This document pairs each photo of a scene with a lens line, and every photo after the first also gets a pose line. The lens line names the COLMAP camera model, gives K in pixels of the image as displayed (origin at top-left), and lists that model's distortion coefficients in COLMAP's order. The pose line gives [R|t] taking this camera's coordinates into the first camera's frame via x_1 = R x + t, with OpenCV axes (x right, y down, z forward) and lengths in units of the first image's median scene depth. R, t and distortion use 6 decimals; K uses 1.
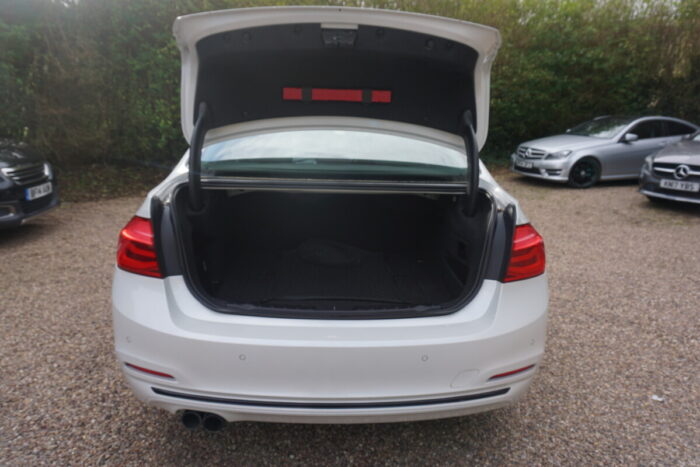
lens RADIAL K [[473.3, 0, 347.6], [0, 473.3, 231.5], [0, 0, 1]] dist [-0.034544, 0.026141]
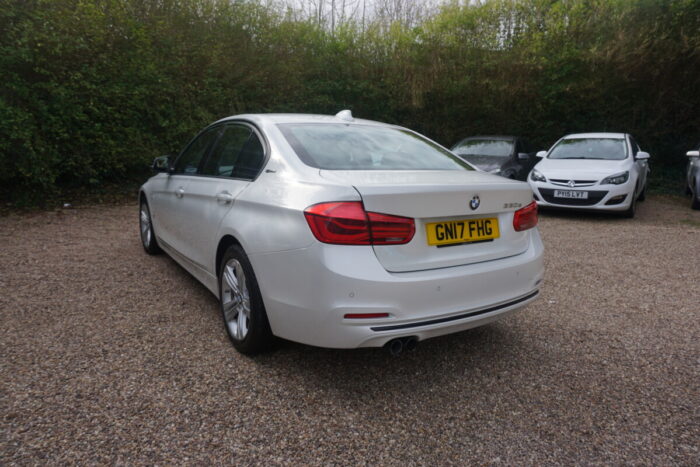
lens RADIAL K [[473.3, 0, 353.4], [0, 473.3, 231.4], [0, 0, 1]] dist [-0.034544, 0.026141]
pose [[0.851999, -0.088521, 0.516005, -0.358945], [0.109633, 0.993916, -0.010513, 0.022588], [-0.511935, 0.065528, 0.856521, -0.042840]]
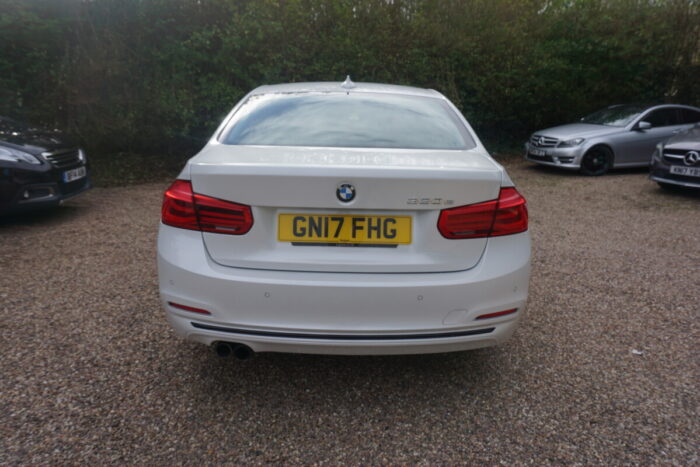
lens RADIAL K [[473.3, 0, 348.3], [0, 473.3, 232.6], [0, 0, 1]] dist [-0.034544, 0.026141]
pose [[0.999404, 0.004774, -0.034180, 0.007194], [-0.004172, 0.999835, 0.017675, 0.025963], [0.034258, -0.017522, 0.999259, -0.057269]]
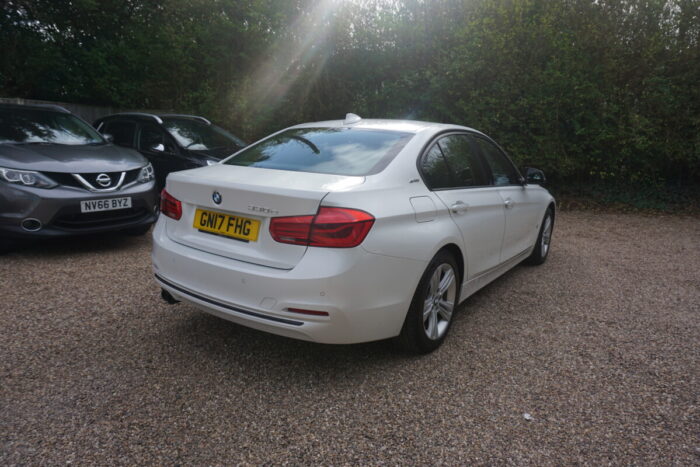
lens RADIAL K [[473.3, 0, 346.0], [0, 473.3, 229.2], [0, 0, 1]] dist [-0.034544, 0.026141]
pose [[0.793020, 0.124206, -0.596399, 0.408031], [-0.158847, 0.987287, -0.005604, 0.016706], [0.588122, 0.099180, 0.802668, -0.021202]]
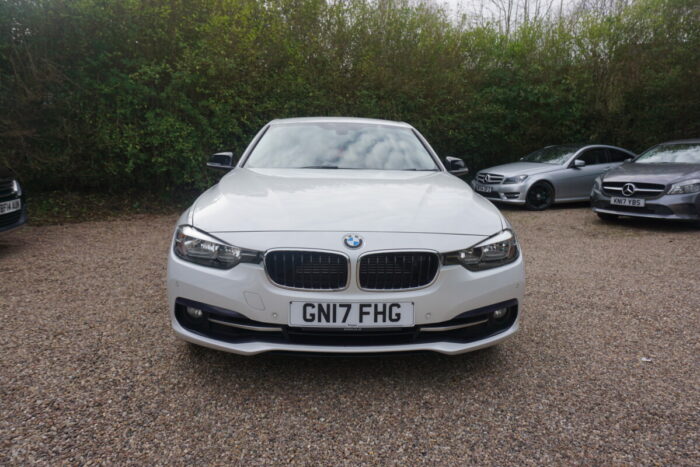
lens RADIAL K [[473.3, 0, 349.3], [0, 473.3, 232.4], [0, 0, 1]] dist [-0.034544, 0.026141]
pose [[0.994880, -0.015924, 0.099800, -0.058854], [0.024173, 0.996339, -0.081997, 0.061378], [-0.098129, 0.083990, 0.991623, -0.016395]]
